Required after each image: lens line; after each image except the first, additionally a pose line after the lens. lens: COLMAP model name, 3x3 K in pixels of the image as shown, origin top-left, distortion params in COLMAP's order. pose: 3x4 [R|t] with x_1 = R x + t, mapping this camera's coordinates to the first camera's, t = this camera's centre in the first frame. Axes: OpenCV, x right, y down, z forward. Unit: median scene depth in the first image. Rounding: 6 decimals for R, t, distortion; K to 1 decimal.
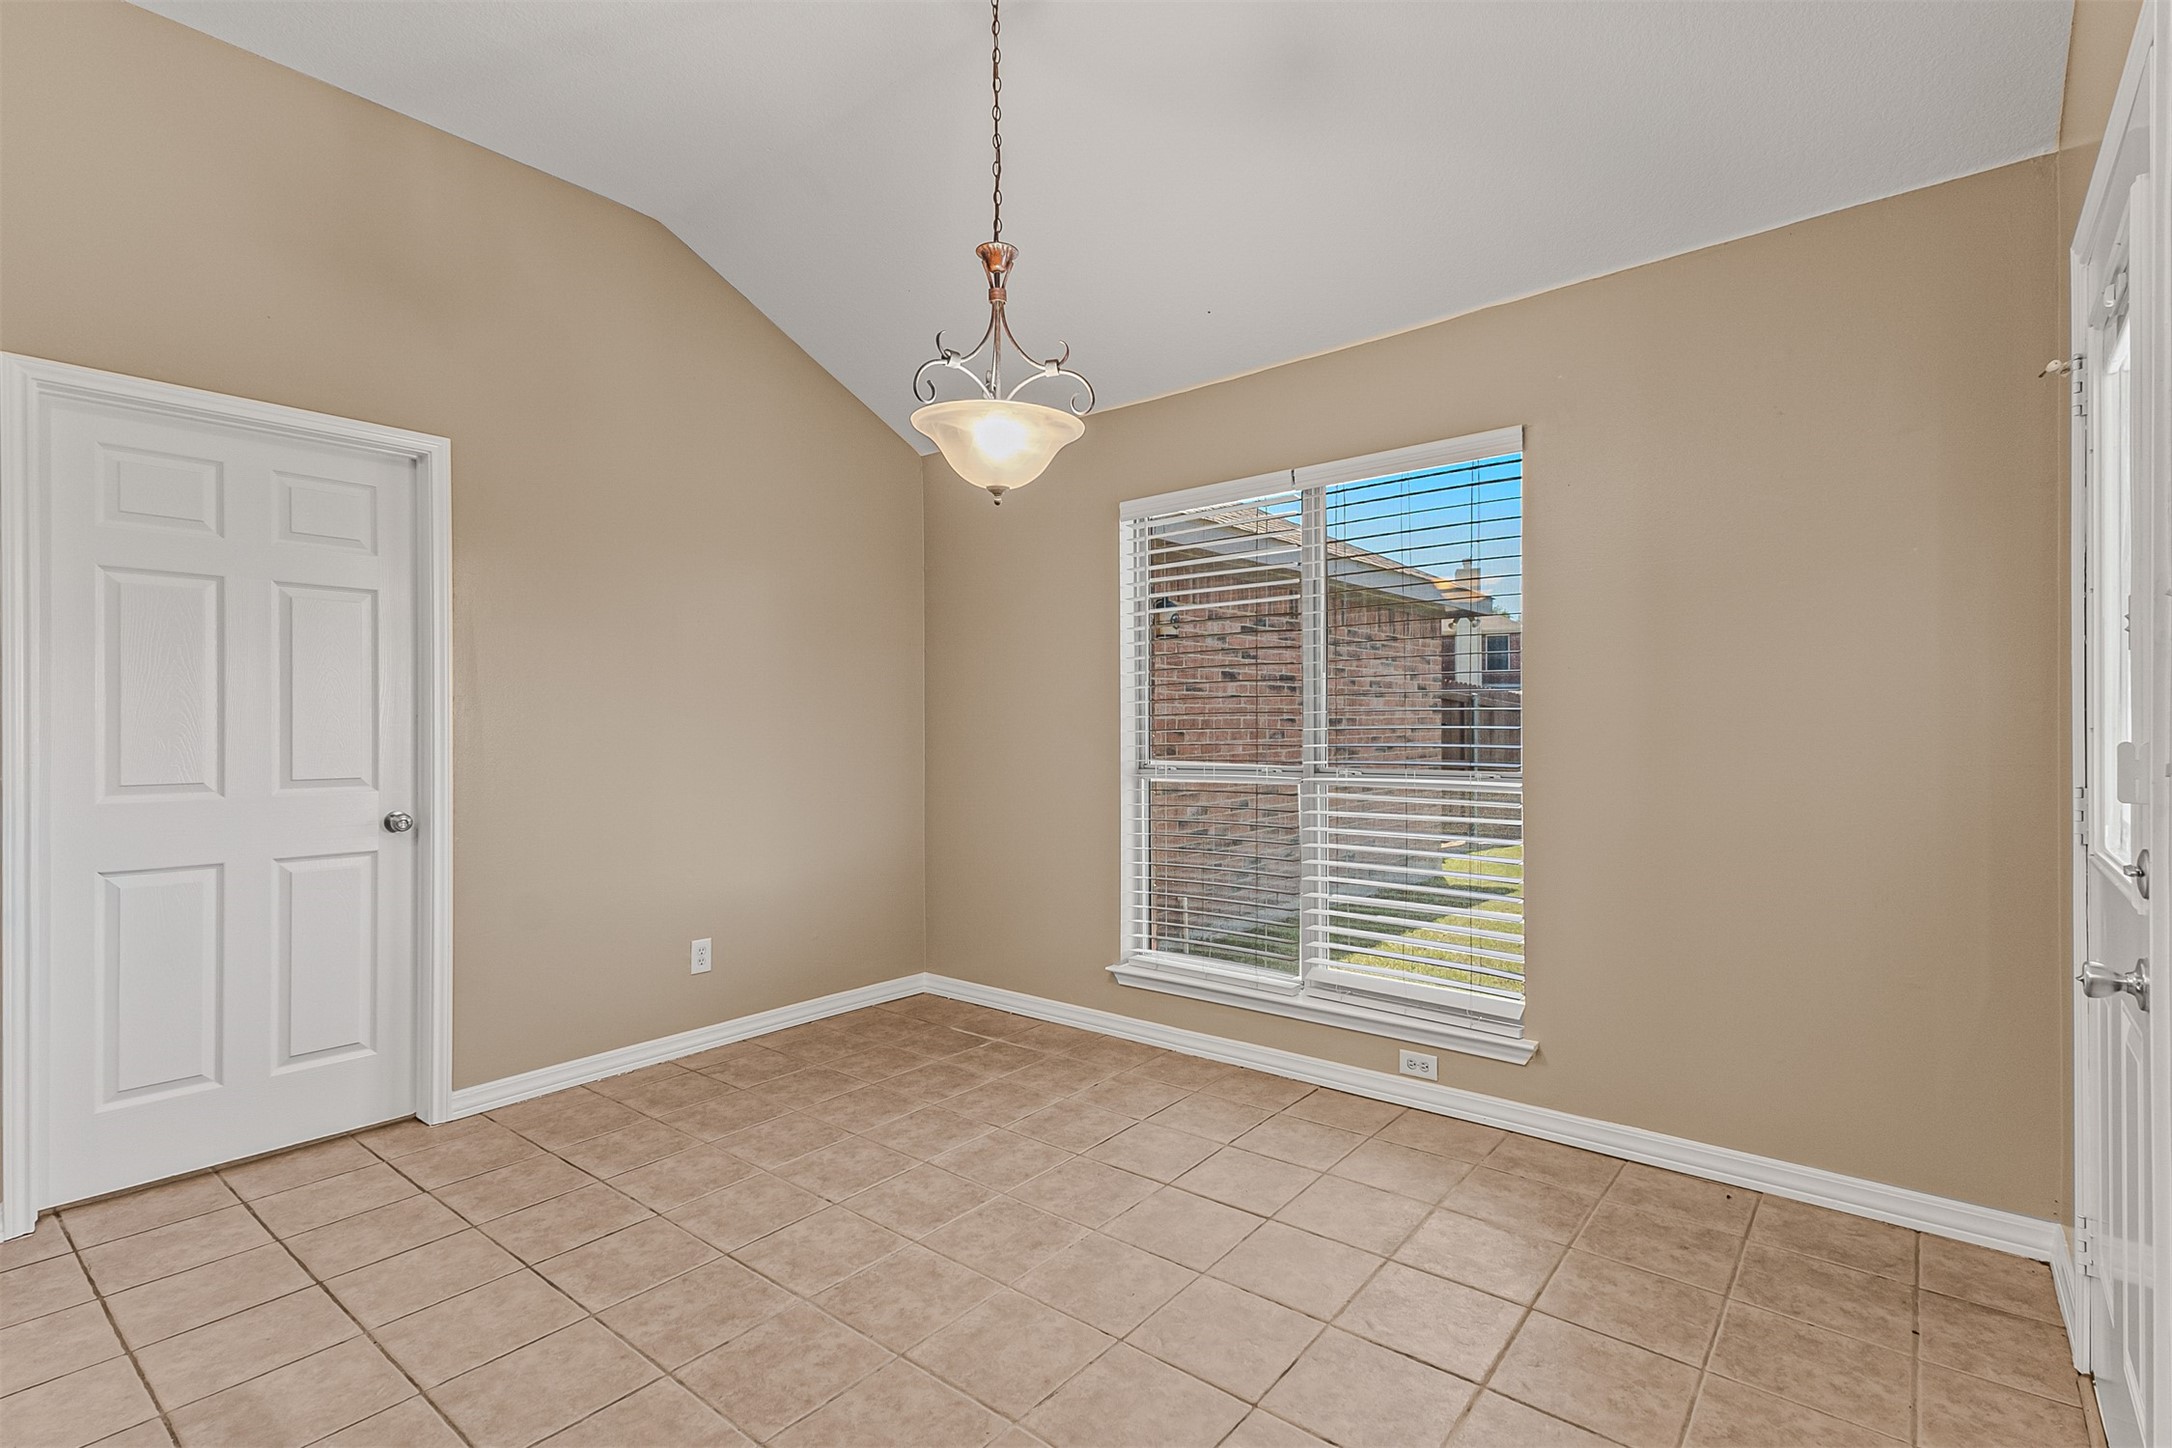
lens RADIAL K [[1003.3, 0, 1076.6], [0, 1003.3, 734.0], [0, 0, 1]] dist [0.025314, -0.000342]
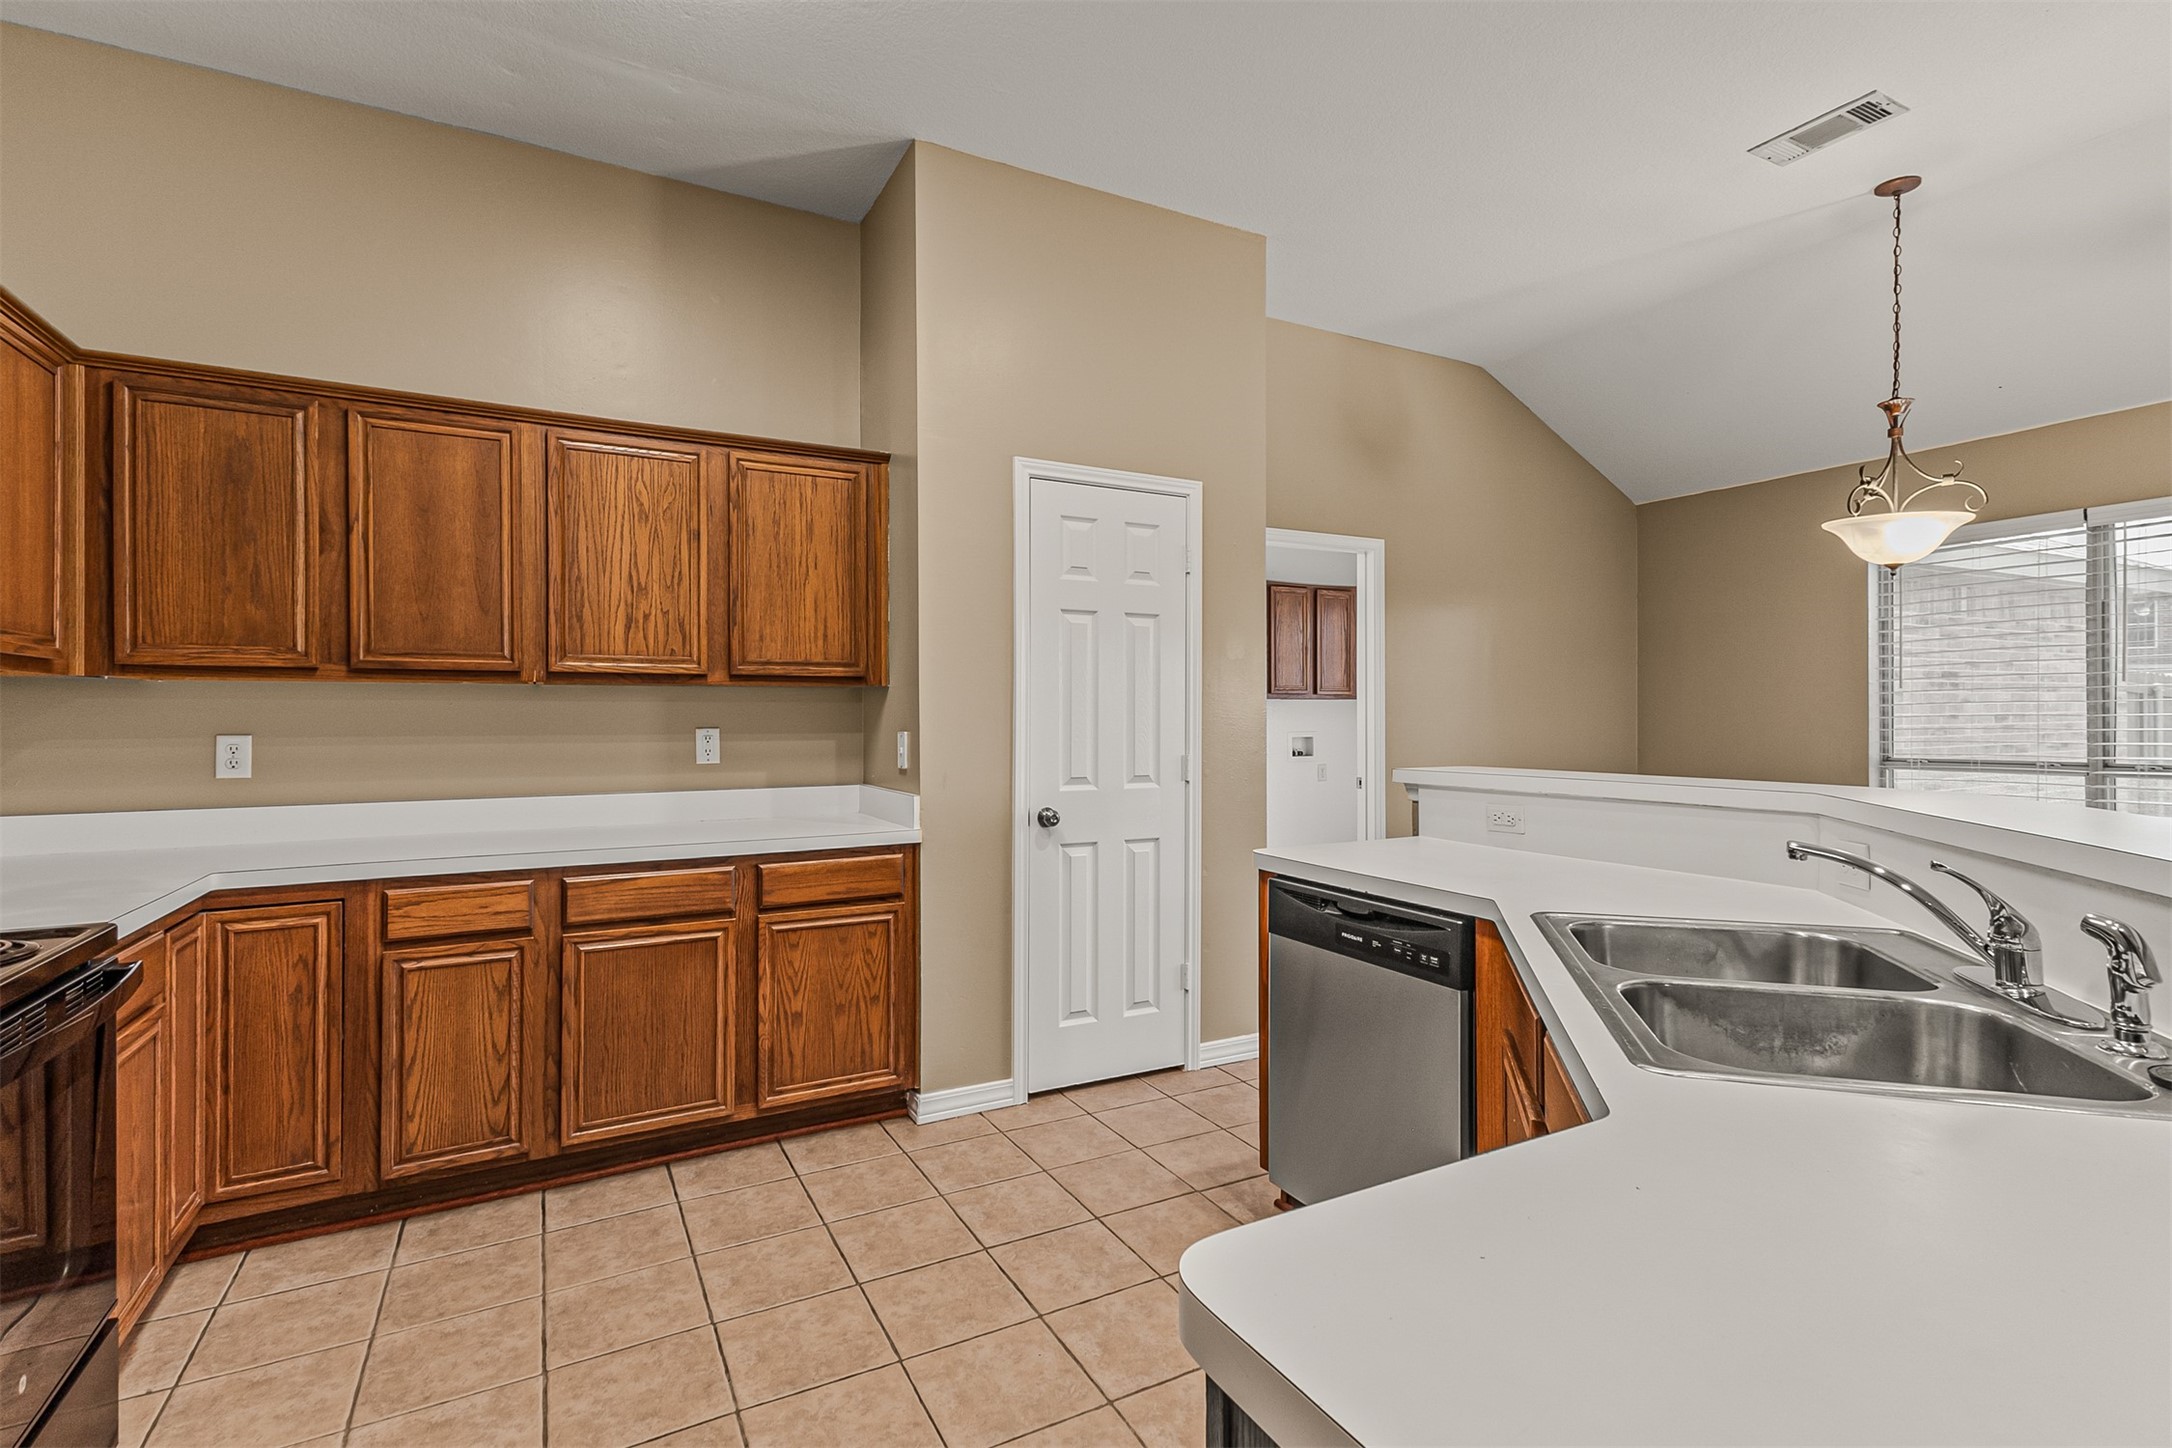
lens RADIAL K [[1003.3, 0, 1095.7], [0, 1003.3, 734.5], [0, 0, 1]] dist [0.025314, -0.000342]
pose [[0.927475, 0.012326, -0.373681, -0.409985], [-0.011190, 0.999924, 0.005209, 0.007005], [0.373717, -0.000650, 0.927542, -0.559453]]
